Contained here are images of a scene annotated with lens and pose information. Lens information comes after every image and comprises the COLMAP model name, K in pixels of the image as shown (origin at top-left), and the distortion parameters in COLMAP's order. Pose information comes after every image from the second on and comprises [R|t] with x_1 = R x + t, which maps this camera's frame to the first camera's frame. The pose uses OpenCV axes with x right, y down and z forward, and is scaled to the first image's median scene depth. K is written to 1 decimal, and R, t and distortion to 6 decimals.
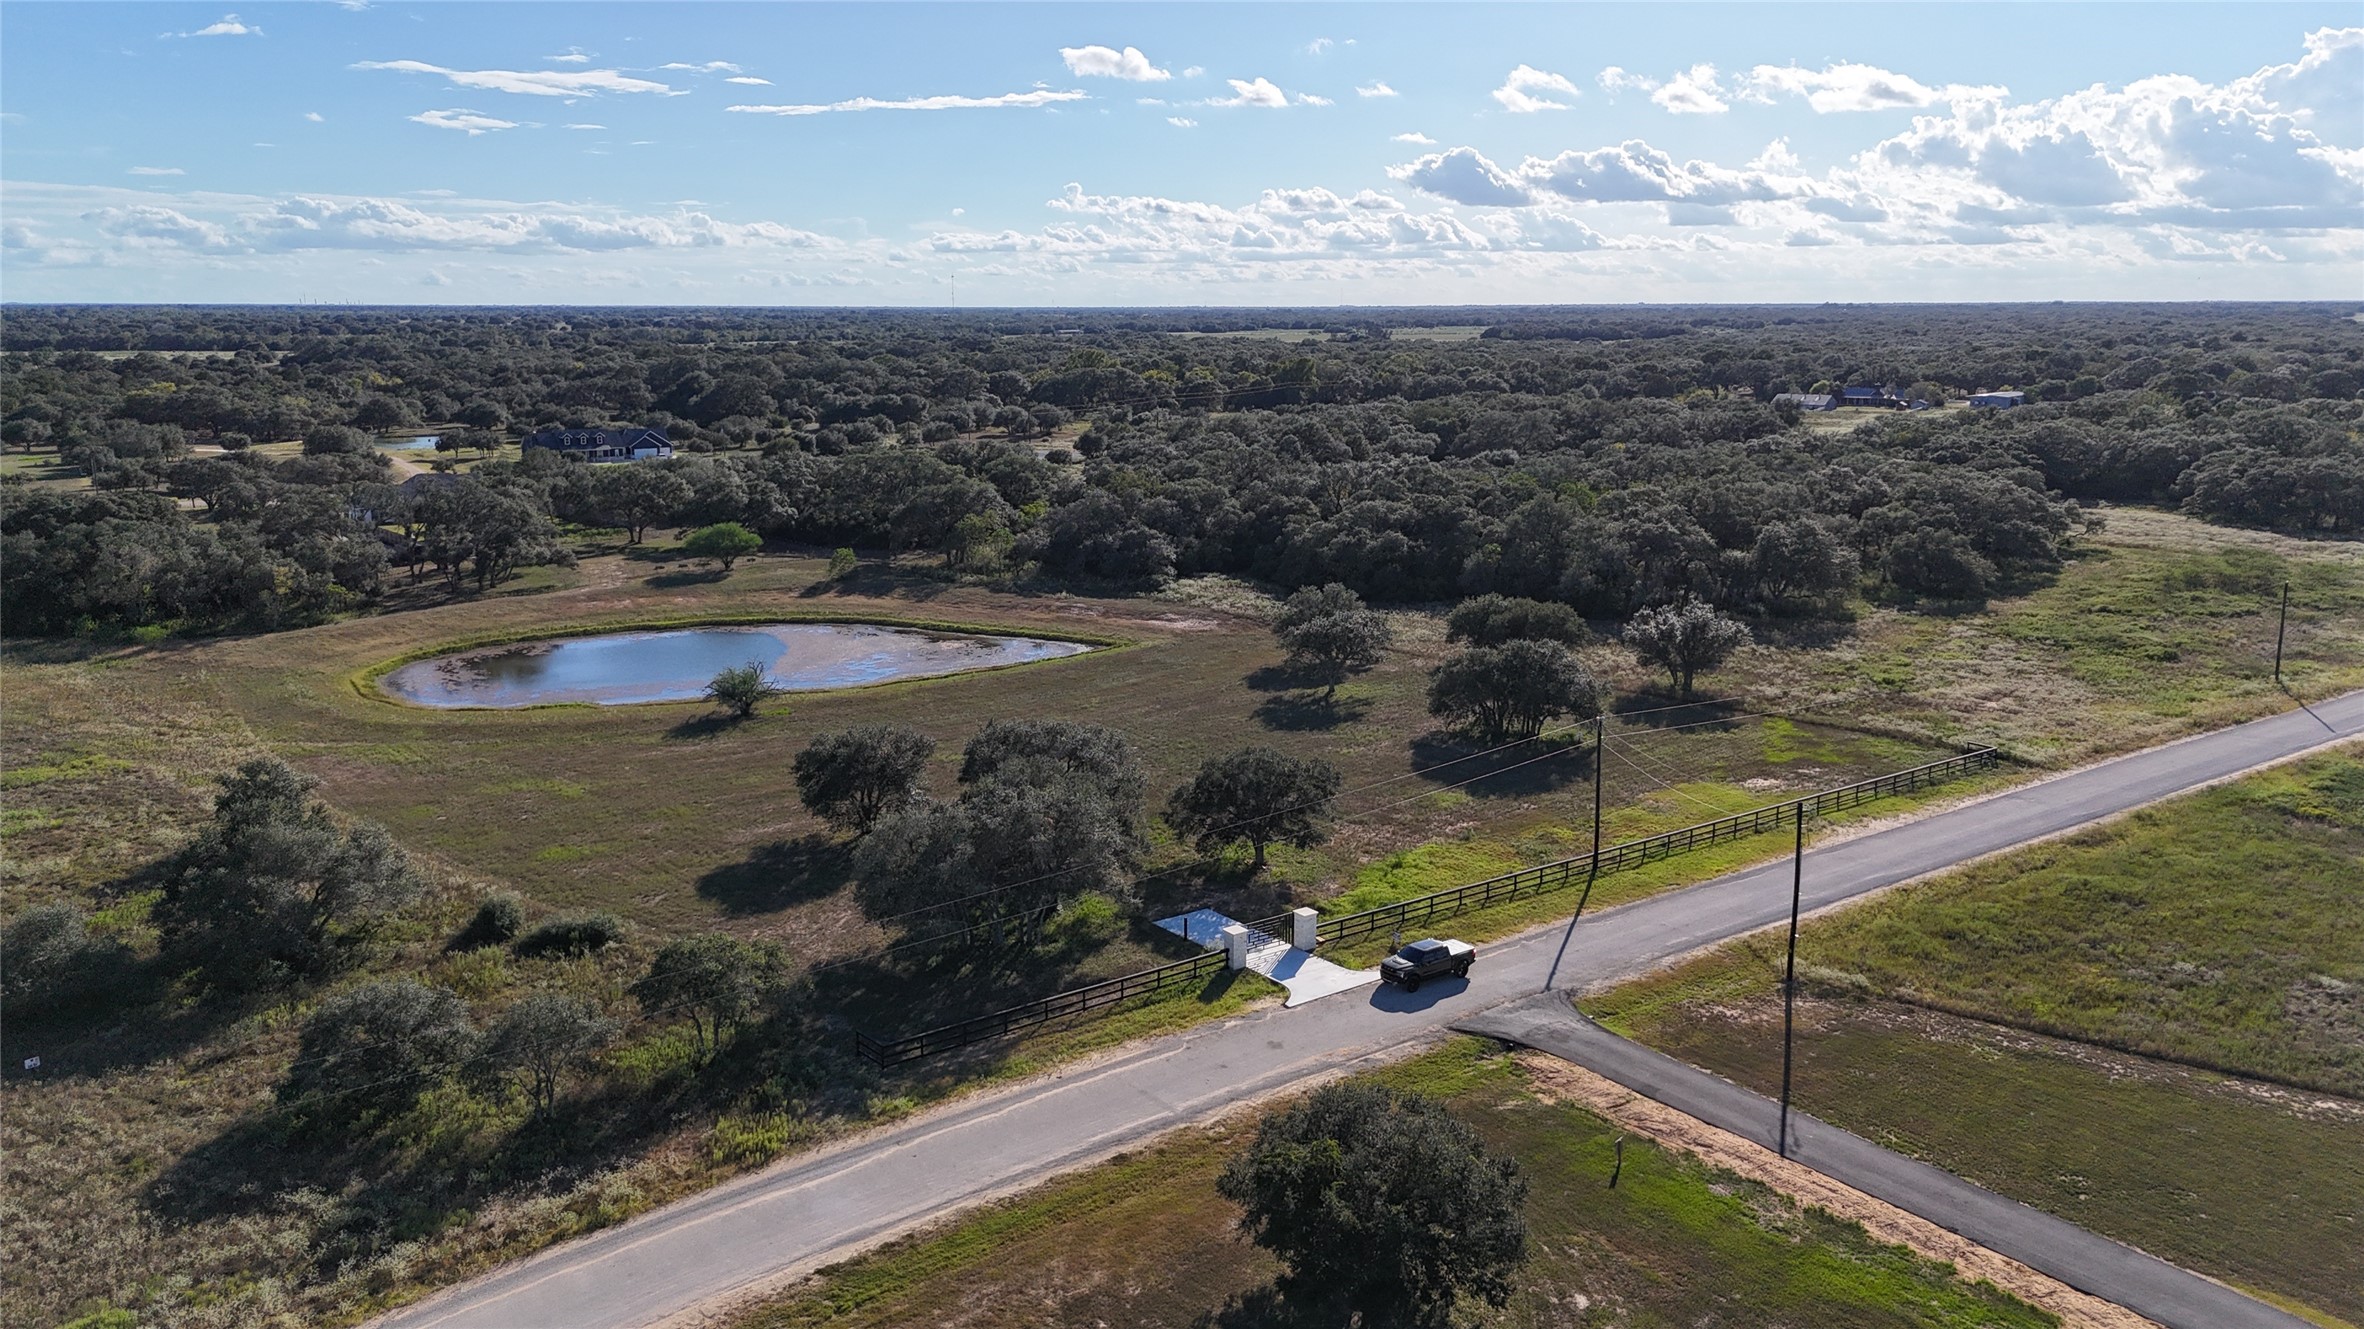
lens RADIAL K [[1737.7, 0, 1177.3], [0, 1737.7, 653.2], [0, 0, 1]] dist [0.067994, -0.060450]
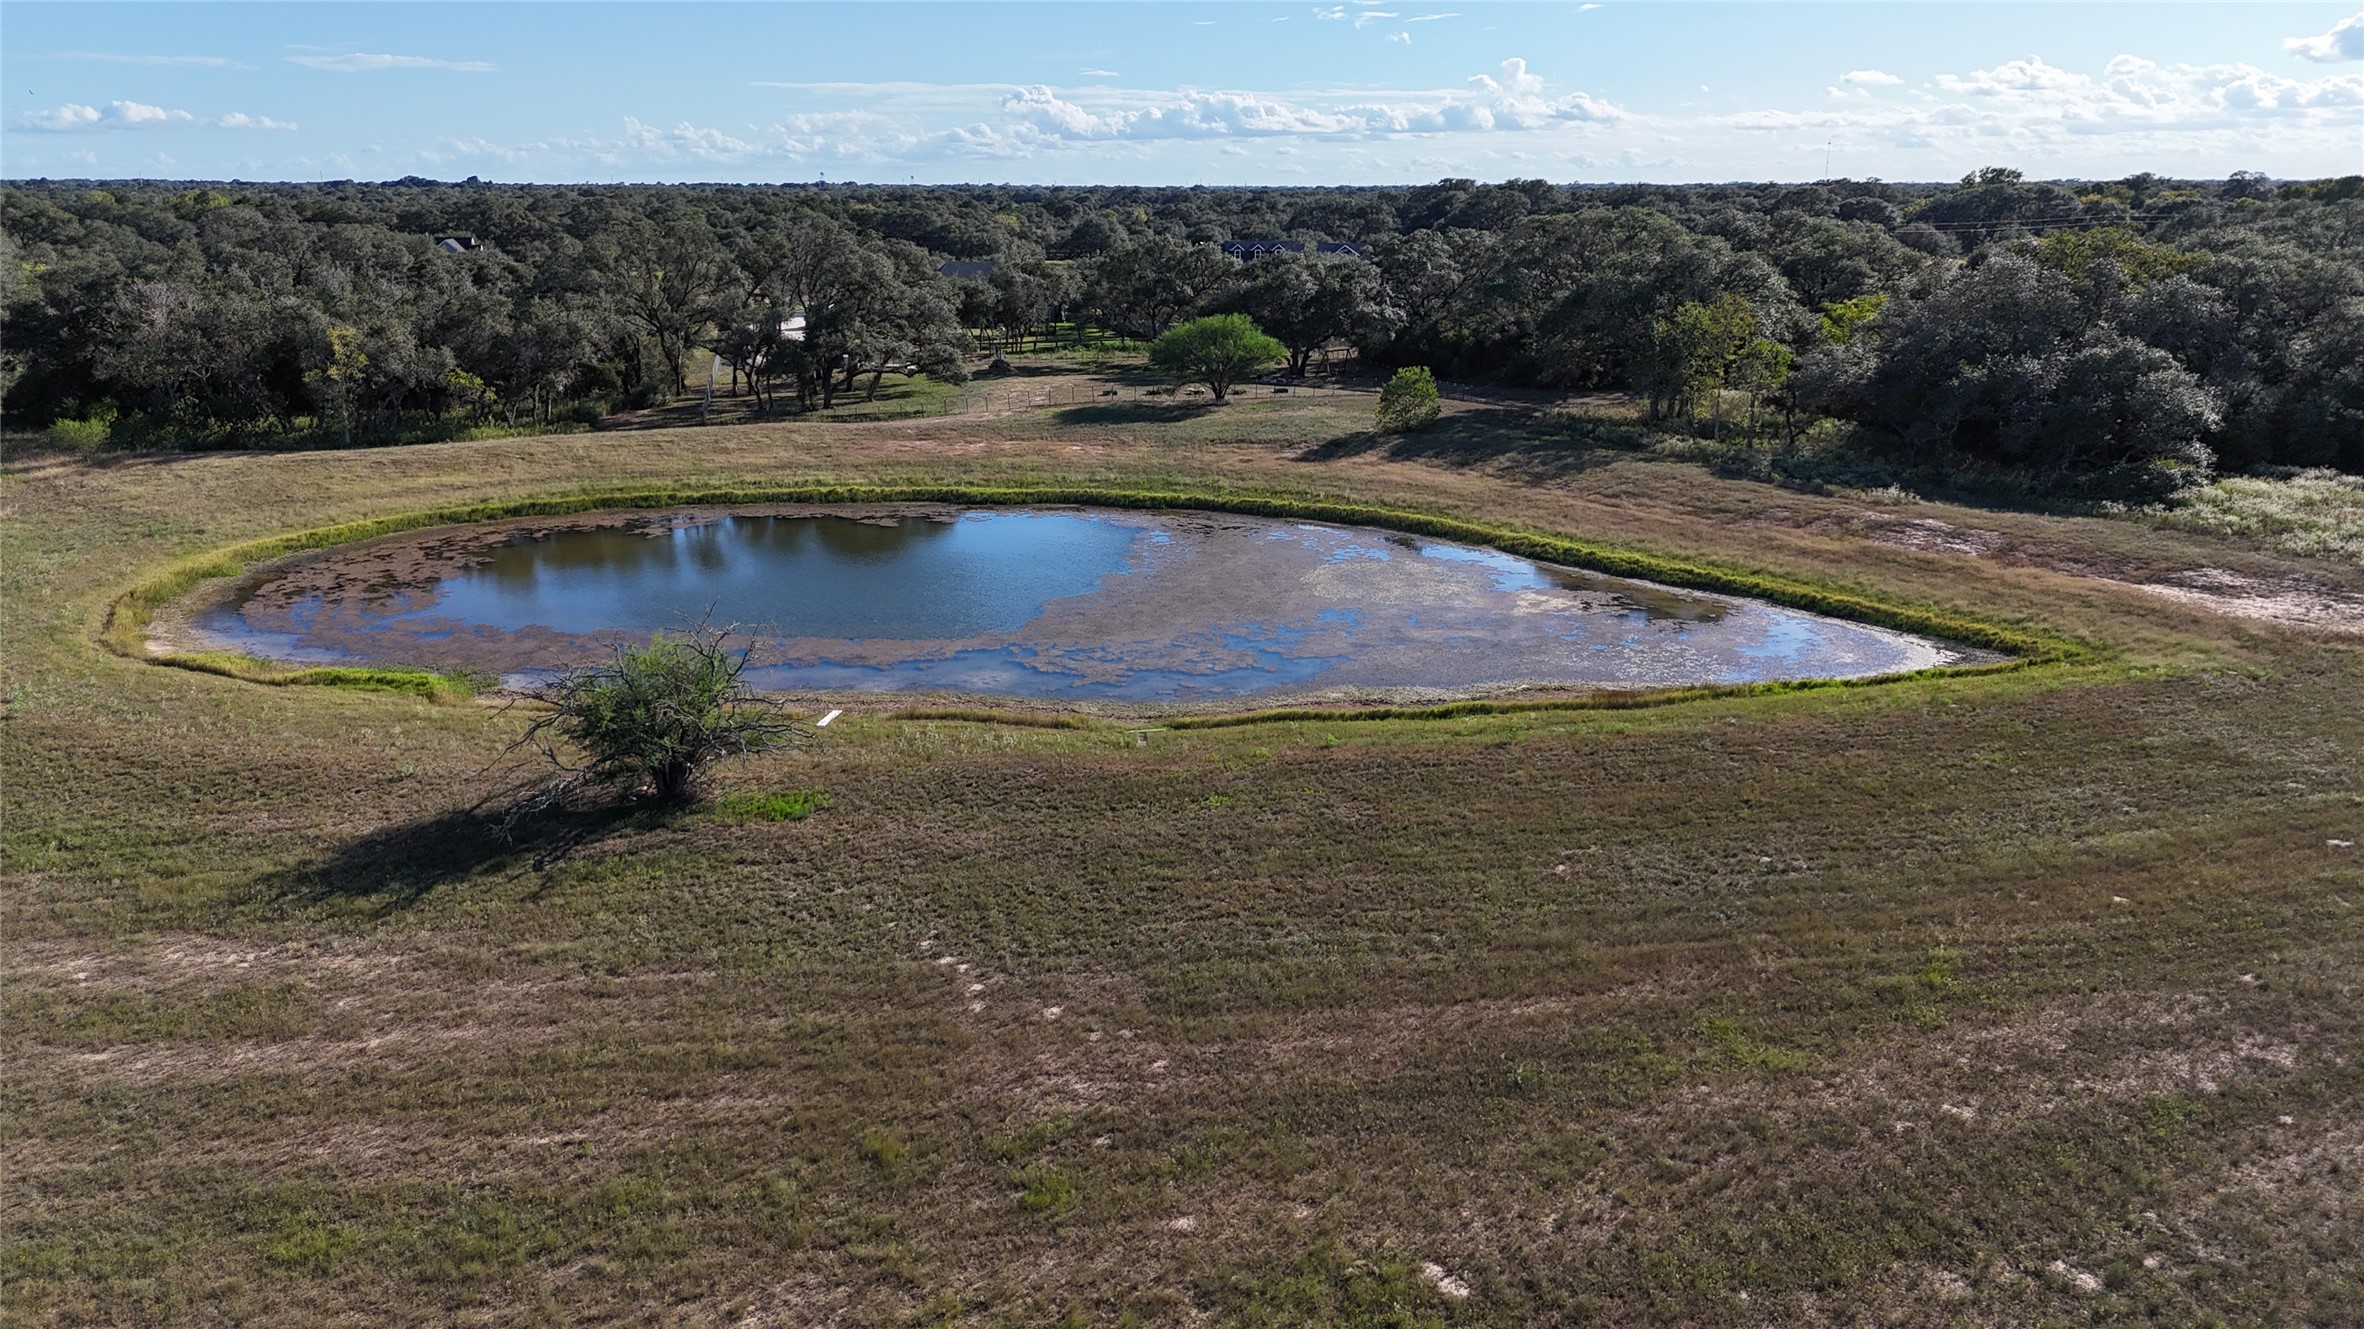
lens RADIAL K [[1737.7, 0, 1177.3], [0, 1737.7, 653.2], [0, 0, 1]] dist [0.067994, -0.060450]
pose [[0.891333, 0.116047, -0.438244, -0.033555], [-0.088151, 0.992597, 0.083550, -0.018094], [0.444696, -0.035839, 0.894964, 0.618113]]
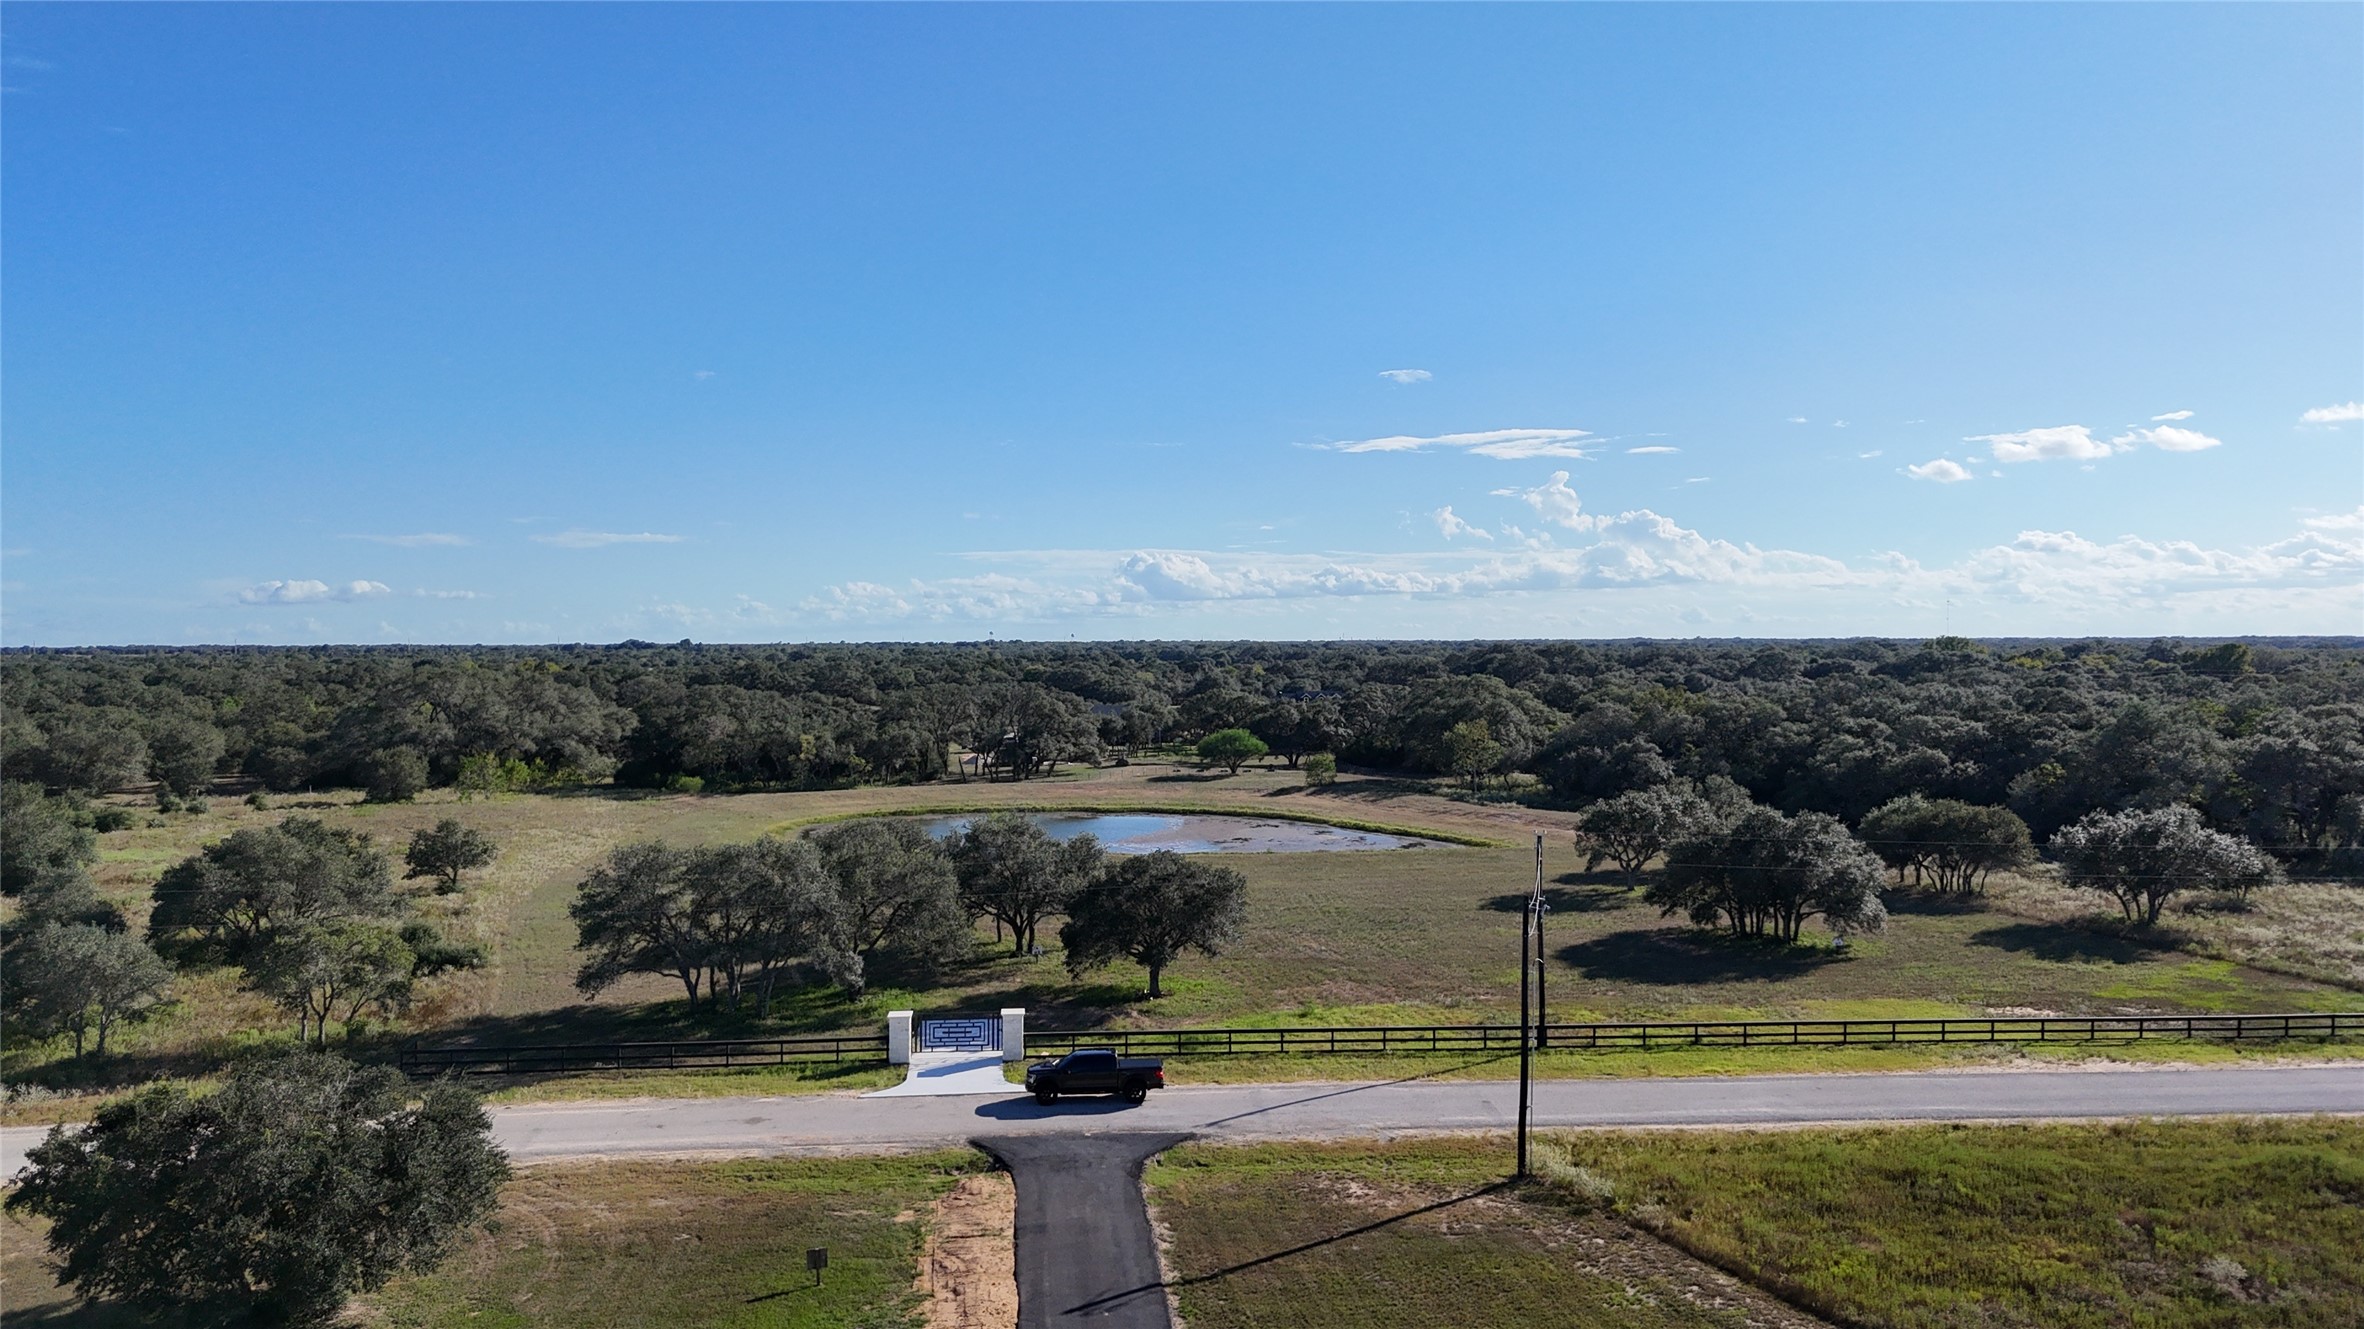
lens RADIAL K [[1737.7, 0, 1177.3], [0, 1737.7, 653.2], [0, 0, 1]] dist [0.067994, -0.060450]
pose [[0.849866, -0.000711, -0.526999, 0.282835], [-0.098497, 0.982163, -0.160168, 0.054303], [0.517713, 0.188029, 0.834637, 0.170444]]
